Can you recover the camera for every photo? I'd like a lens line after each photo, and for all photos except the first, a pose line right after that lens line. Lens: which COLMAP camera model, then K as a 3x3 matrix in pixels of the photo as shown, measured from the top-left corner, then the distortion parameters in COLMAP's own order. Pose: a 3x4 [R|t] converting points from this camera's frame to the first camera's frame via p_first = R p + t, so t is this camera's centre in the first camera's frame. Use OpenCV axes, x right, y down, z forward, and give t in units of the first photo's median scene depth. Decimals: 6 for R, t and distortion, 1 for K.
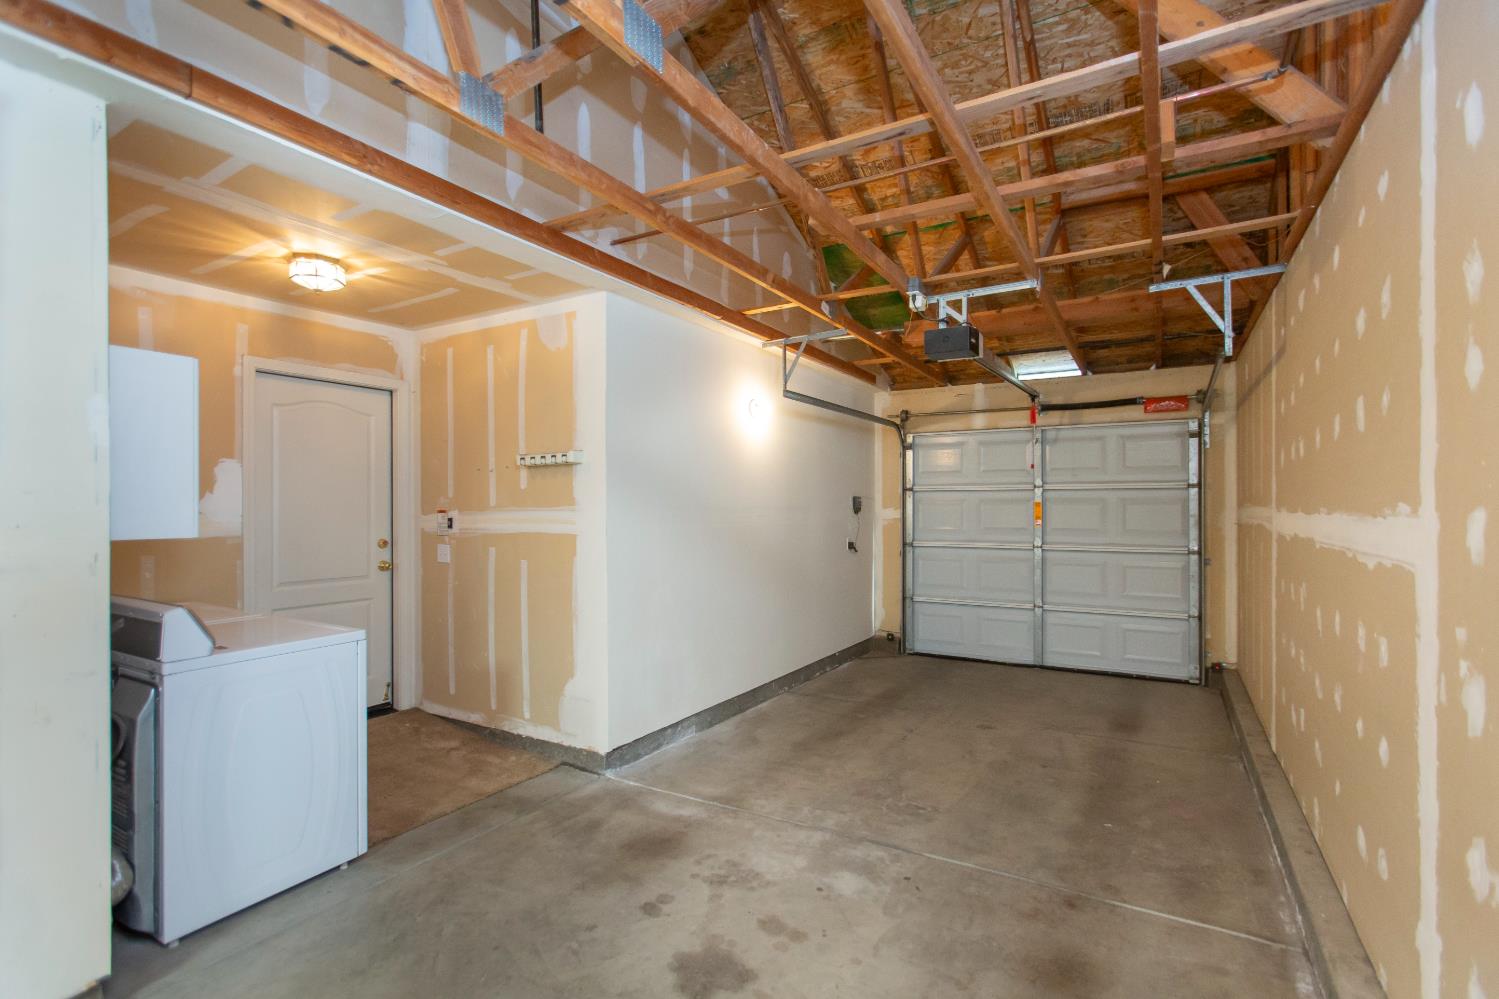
lens RADIAL K [[688.3, 0, 739.9], [0, 688.3, 499.3], [0, 0, 1]] dist [0.002107, 0.000980]
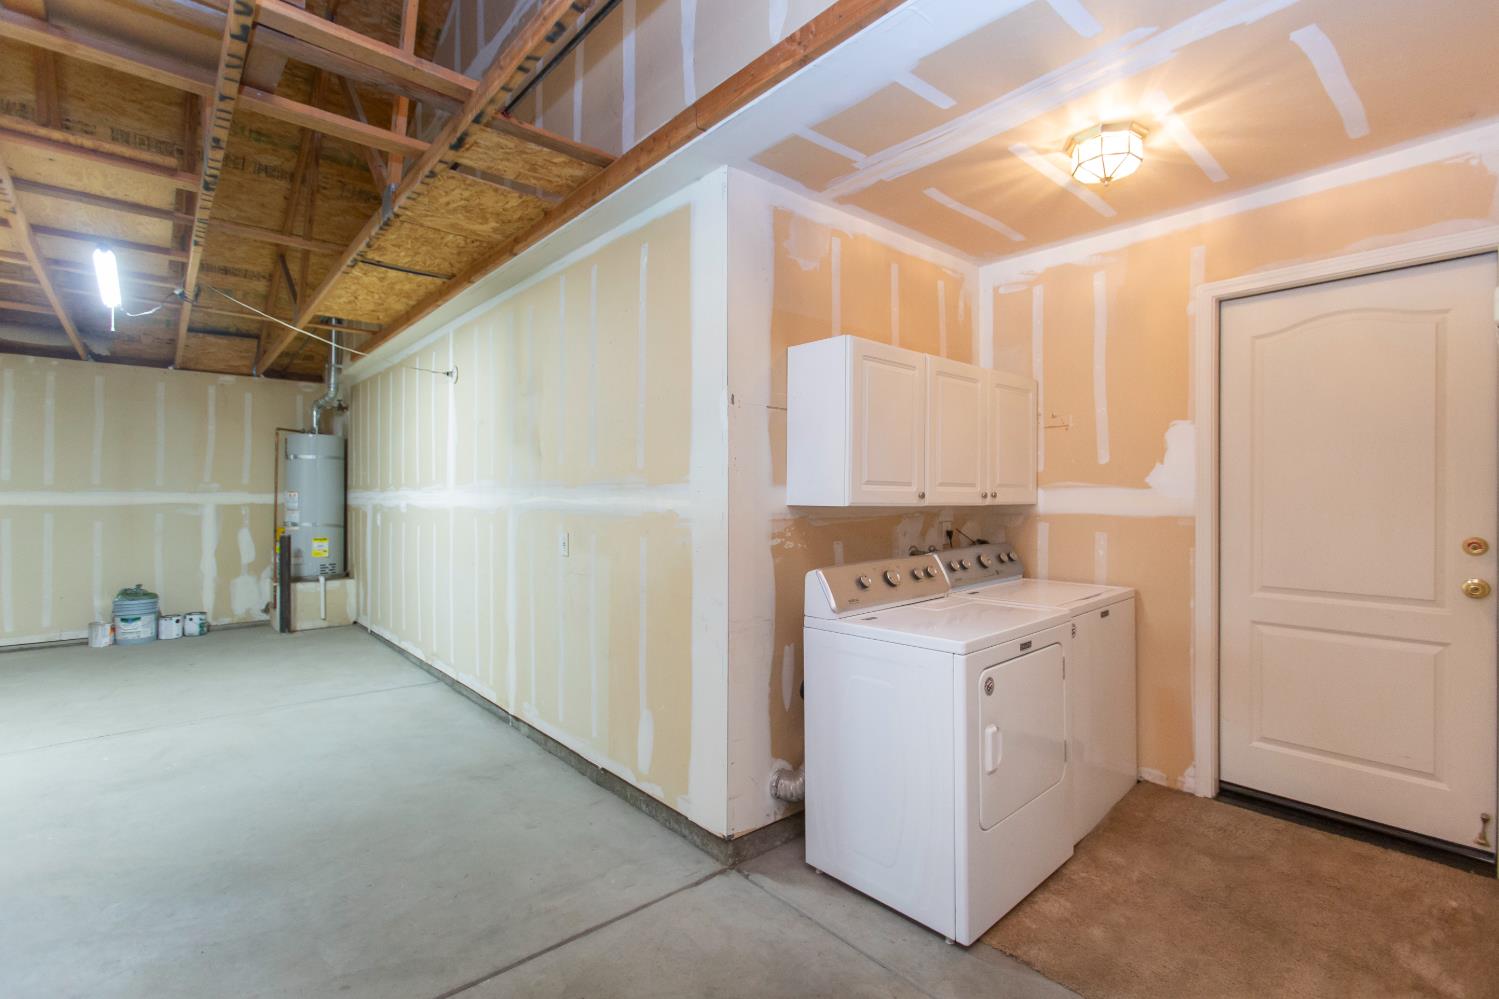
lens RADIAL K [[684.6, 0, 784.5], [0, 684.6, 491.3], [0, 0, 1]] dist [-0.001523, -0.000243]
pose [[-0.275599, -0.000811, -0.961272, 0.170619], [0.005575, 0.999981, -0.002442, 0.025483], [0.961257, -0.006033, -0.275589, 0.841237]]
